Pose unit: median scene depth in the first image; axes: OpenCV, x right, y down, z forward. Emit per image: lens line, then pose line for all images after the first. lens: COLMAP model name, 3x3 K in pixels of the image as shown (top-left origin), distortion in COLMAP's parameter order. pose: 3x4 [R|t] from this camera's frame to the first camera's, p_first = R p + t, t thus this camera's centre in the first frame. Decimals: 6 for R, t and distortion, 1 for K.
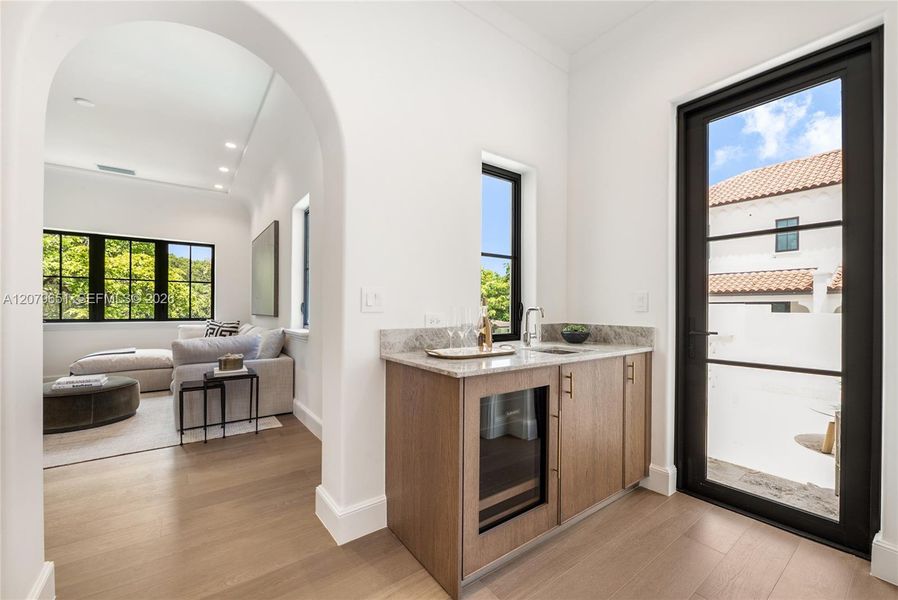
lens RADIAL K [[364.2, 0, 453.6], [0, 364.2, 298.0], [0, 0, 1]] dist [-0.004850, -0.000546]
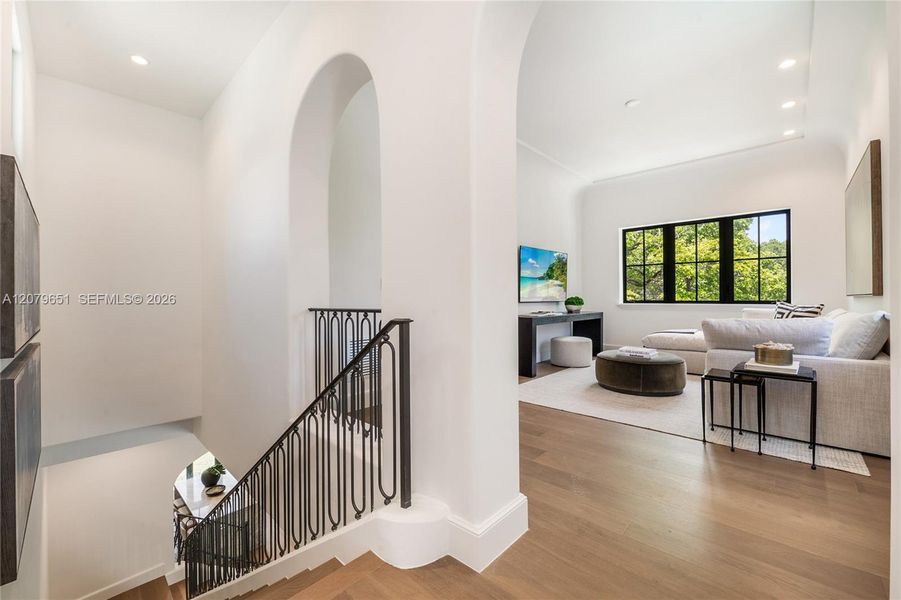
lens RADIAL K [[365.5, 0, 455.2], [0, 365.5, 298.0], [0, 0, 1]] dist [-0.004850, -0.000546]
pose [[0.176280, -0.007363, -0.984313, -0.013314], [0.031960, 0.999488, -0.001752, 0.046558], [0.983821, -0.031150, 0.176425, 0.251590]]
